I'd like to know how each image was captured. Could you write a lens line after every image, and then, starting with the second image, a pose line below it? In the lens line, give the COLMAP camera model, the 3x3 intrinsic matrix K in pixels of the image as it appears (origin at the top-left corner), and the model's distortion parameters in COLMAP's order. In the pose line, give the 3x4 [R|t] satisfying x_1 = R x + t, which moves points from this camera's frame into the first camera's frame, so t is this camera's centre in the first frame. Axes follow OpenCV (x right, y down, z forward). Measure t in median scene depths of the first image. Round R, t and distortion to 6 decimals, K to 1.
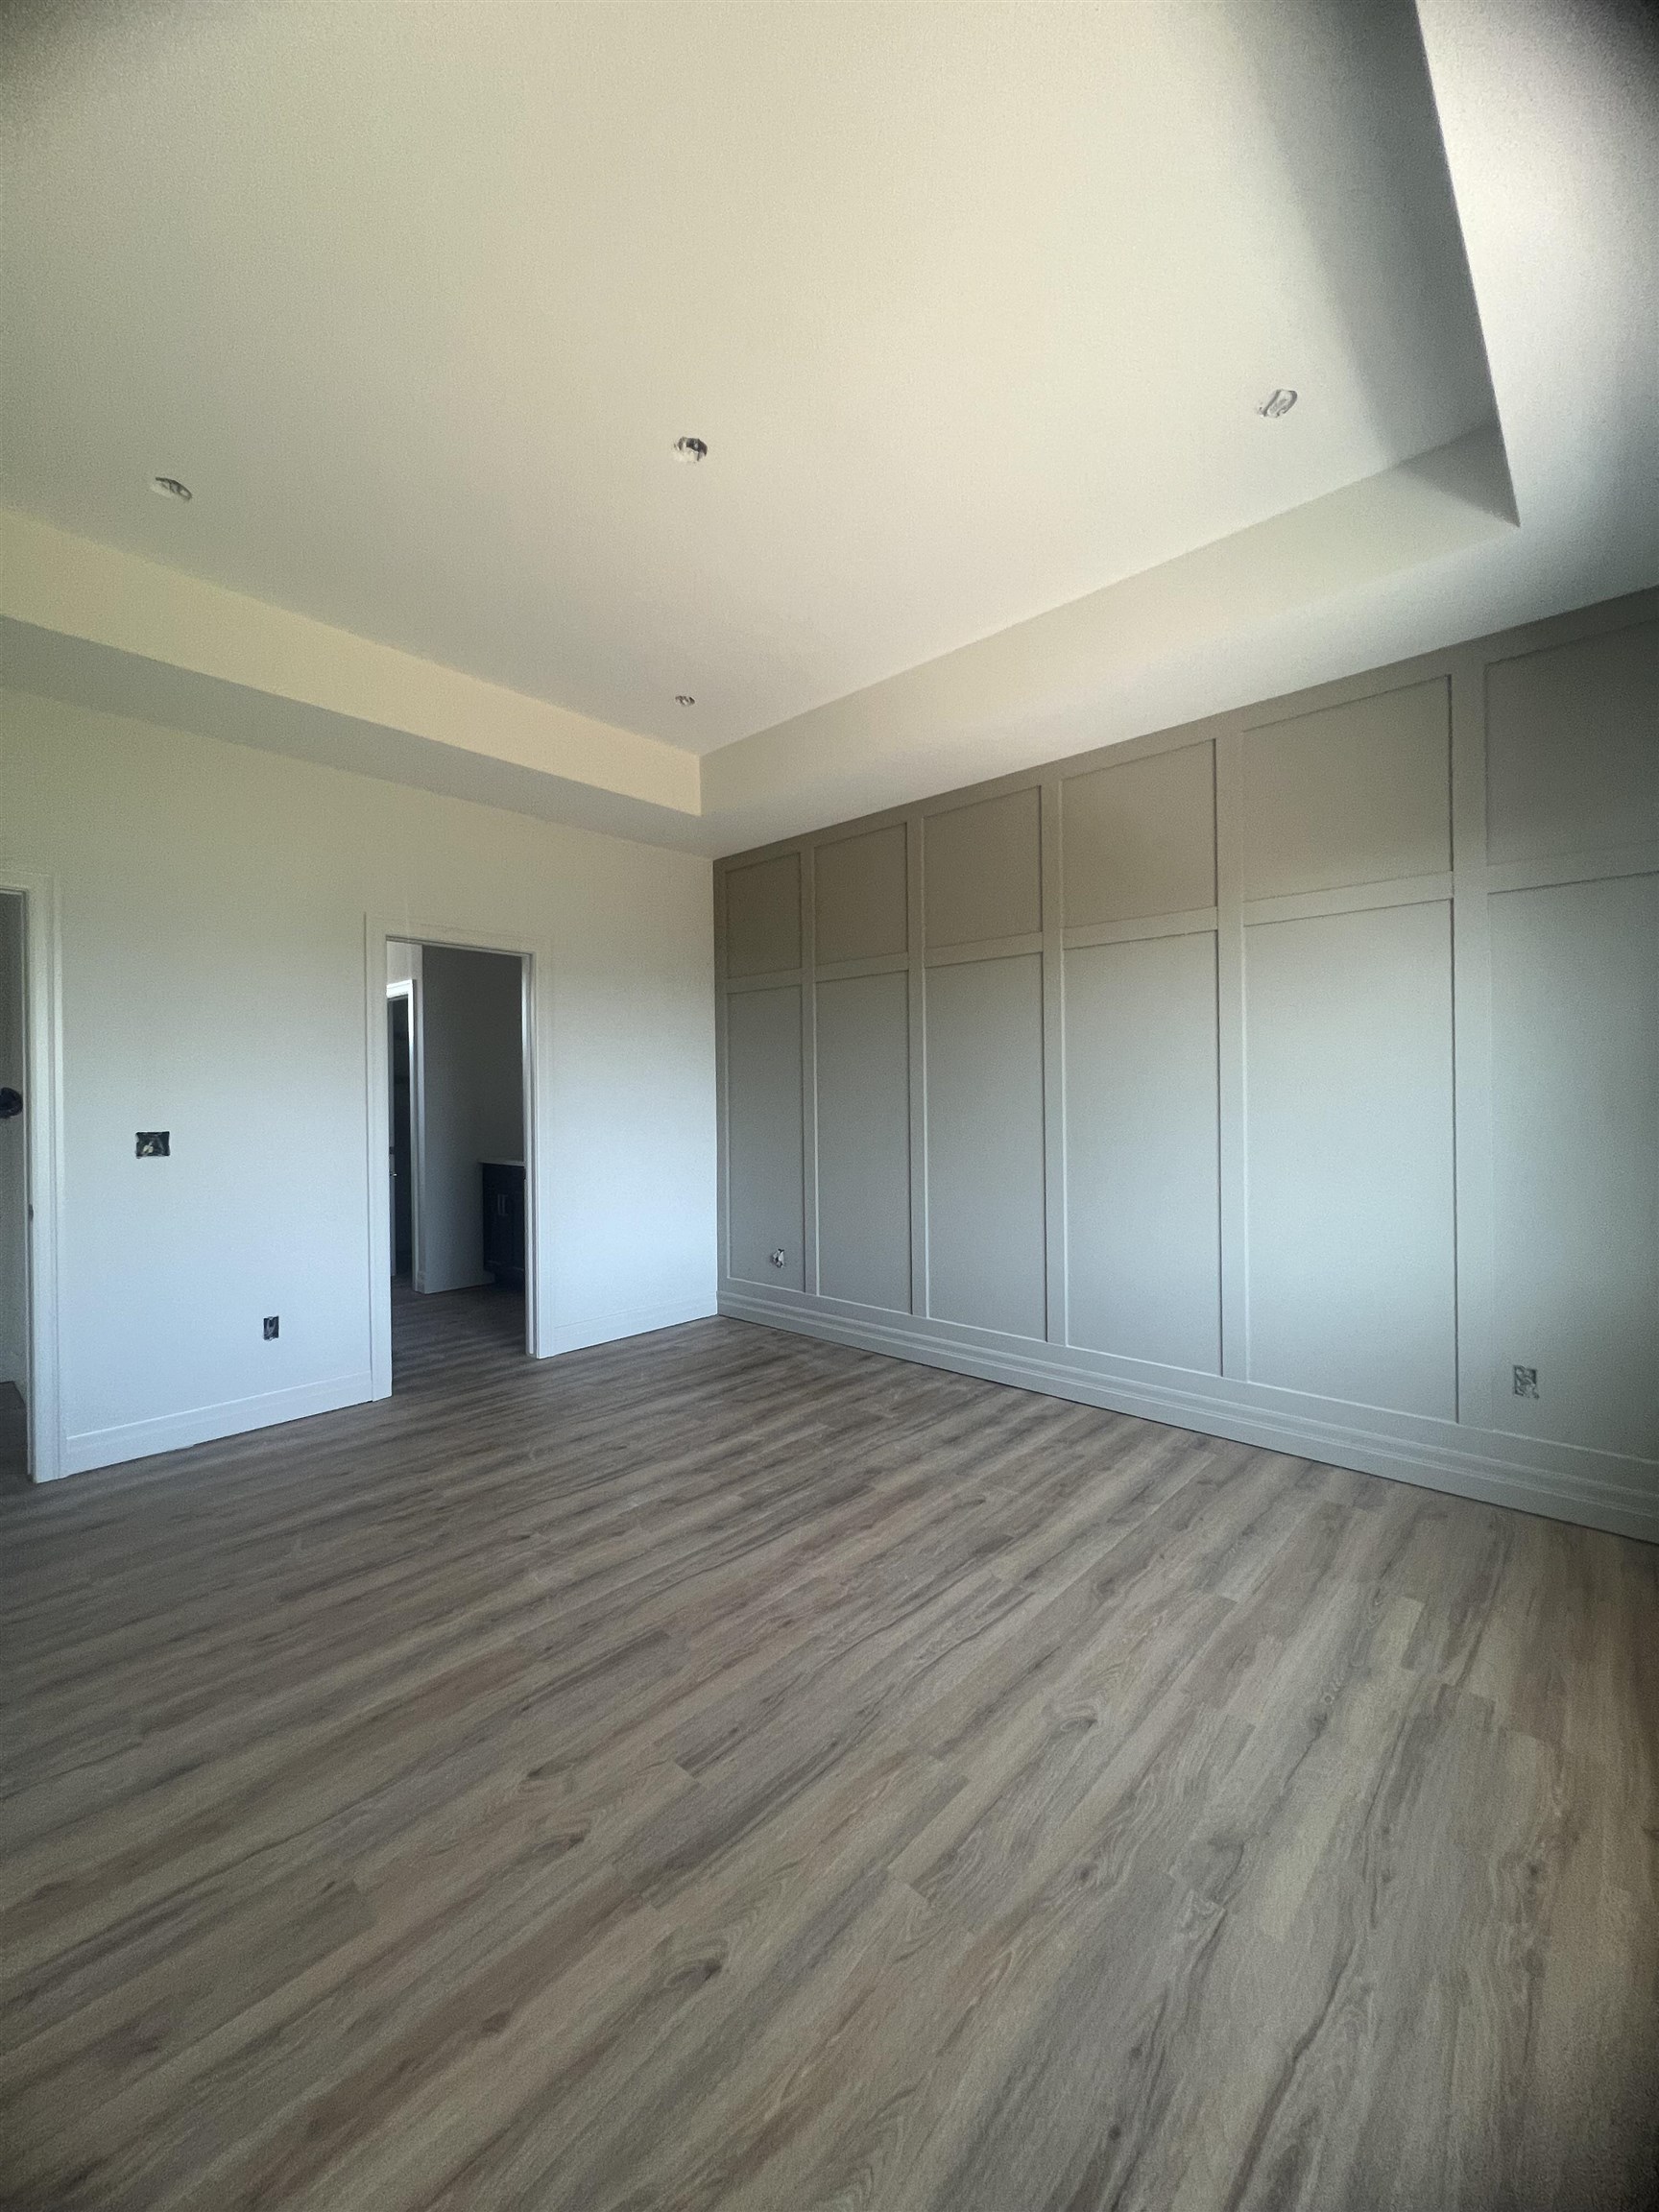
lens RADIAL K [[883.7, 0, 834.8], [0, 883.7, 1102.8], [0, 0, 1]] dist [-0.005170, 0.001546]
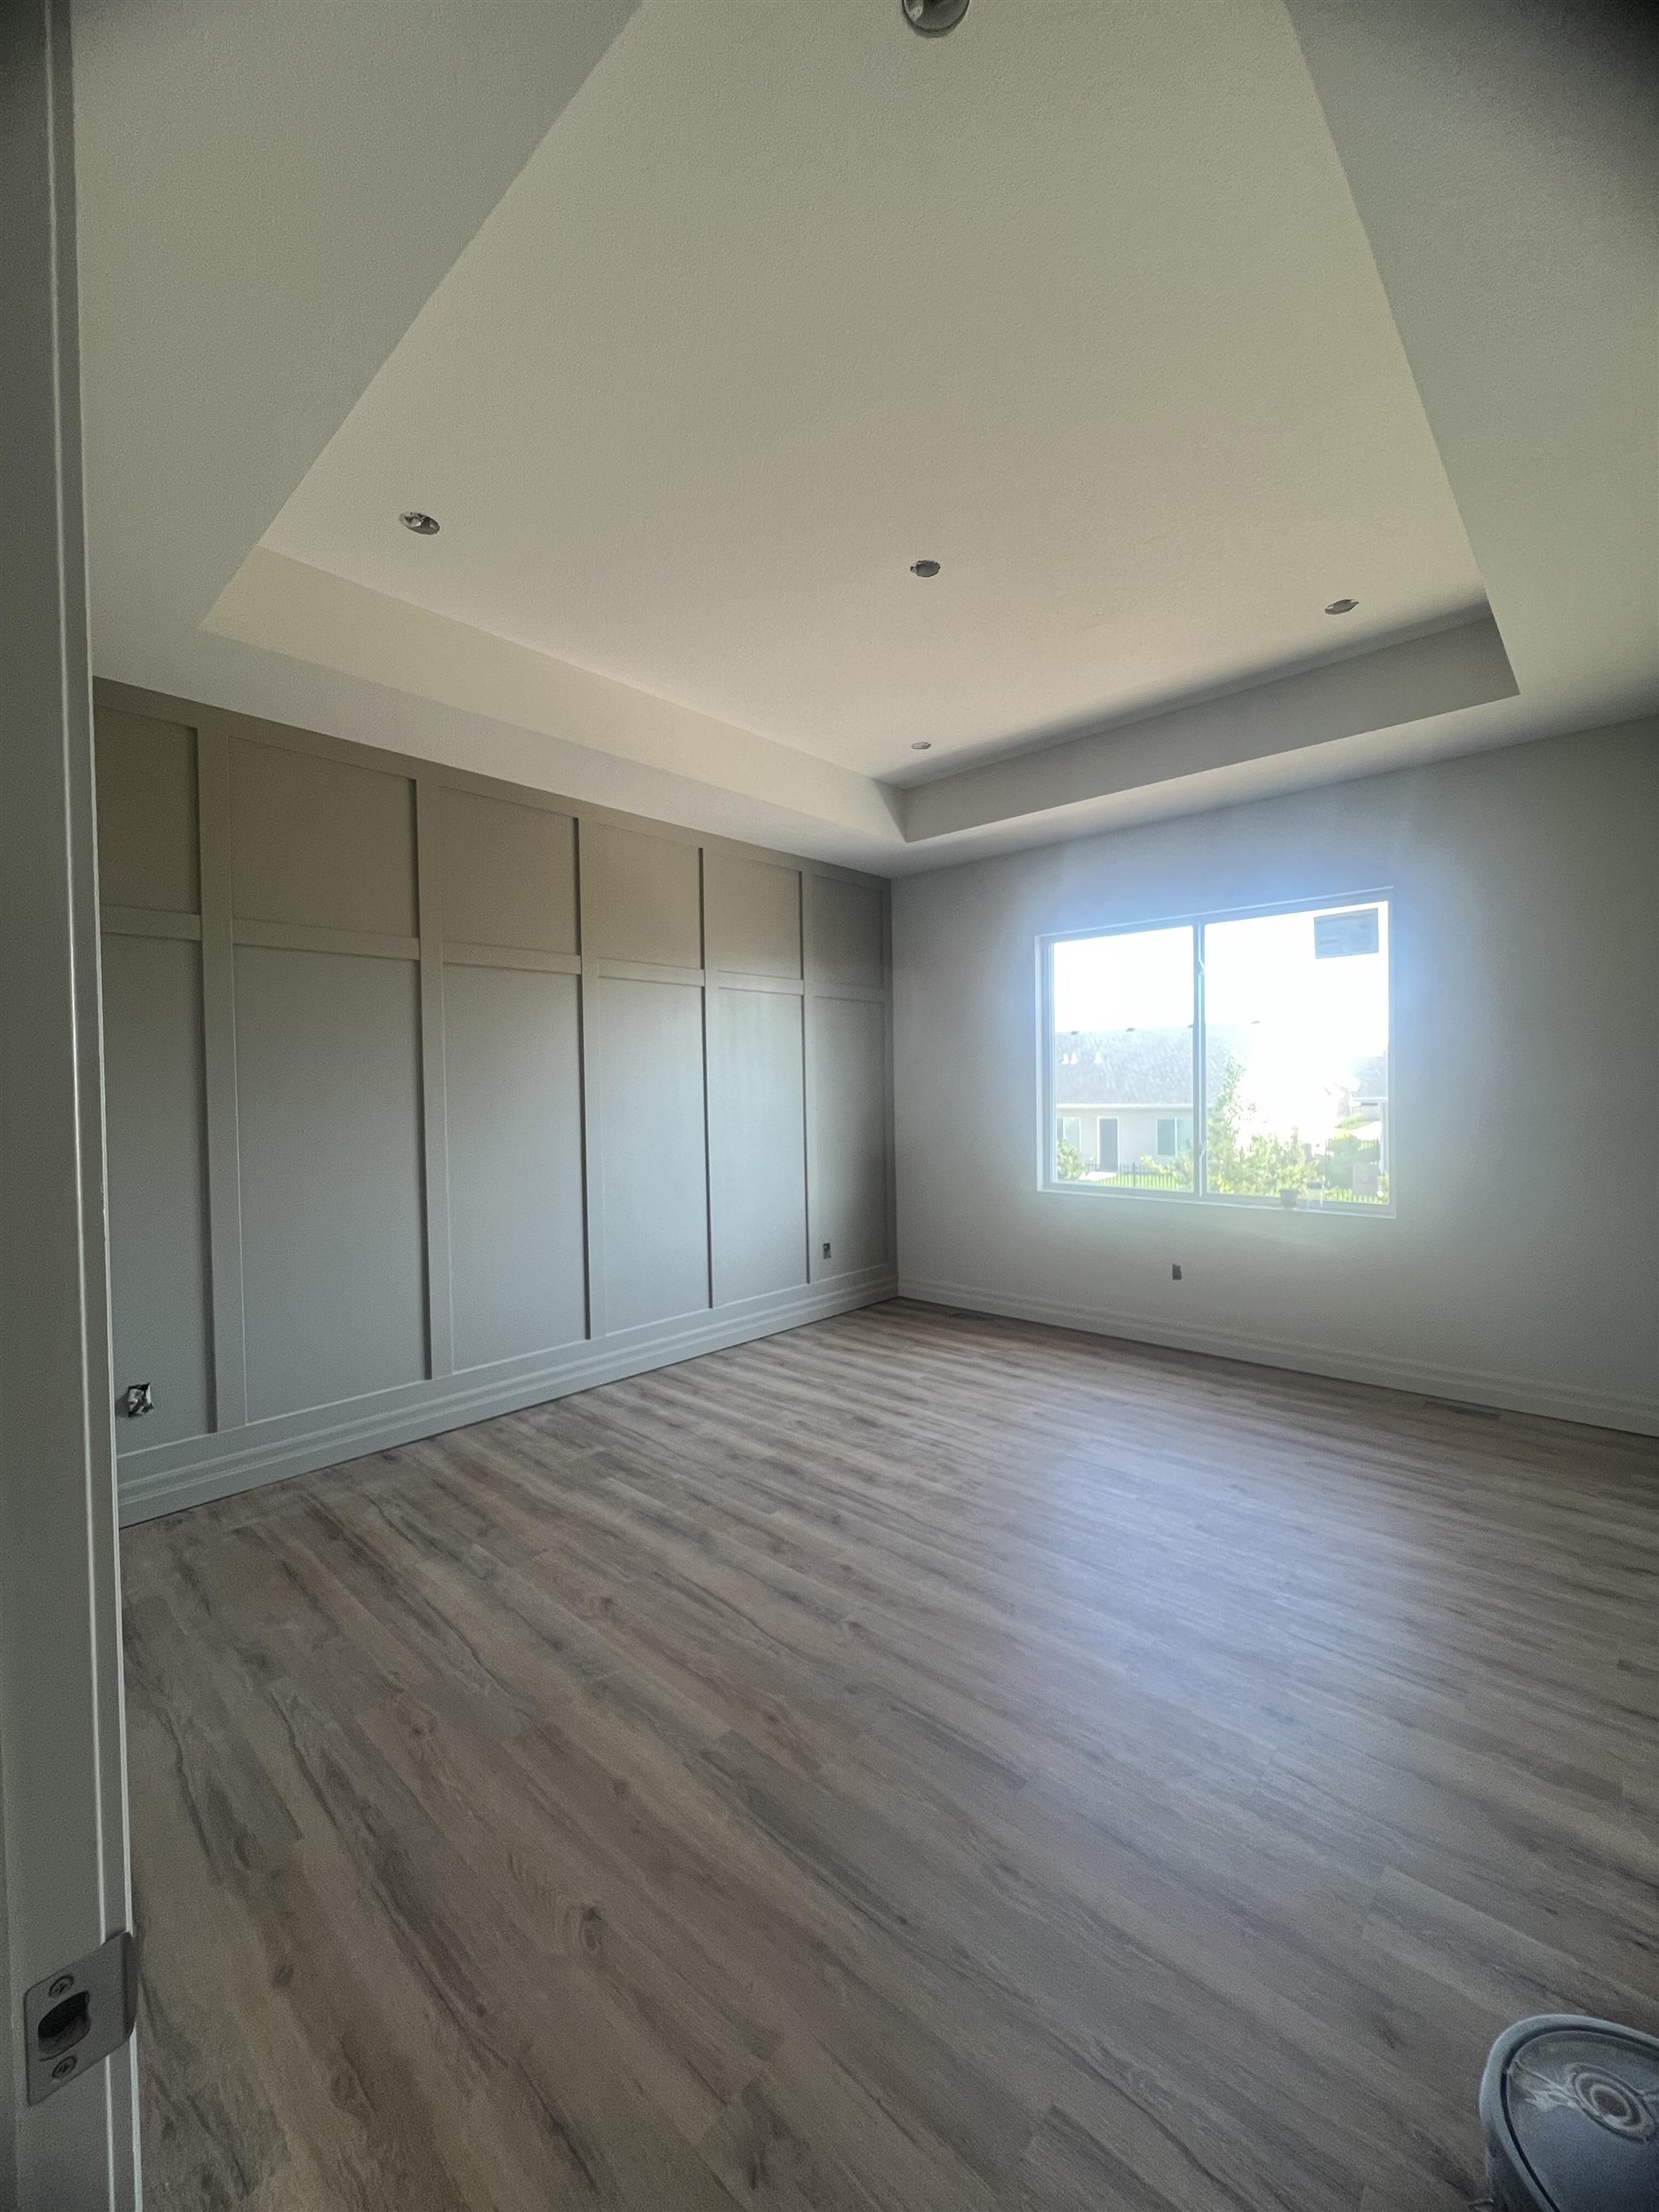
lens RADIAL K [[881.8, 0, 833.7], [0, 881.8, 1100.3], [0, 0, 1]] dist [-0.000274, 0.000011]
pose [[0.017460, -0.008610, 0.999810, -0.983671], [0.028805, 0.999552, 0.008105, -0.025300], [-0.999433, 0.028658, 0.017700, 0.801124]]
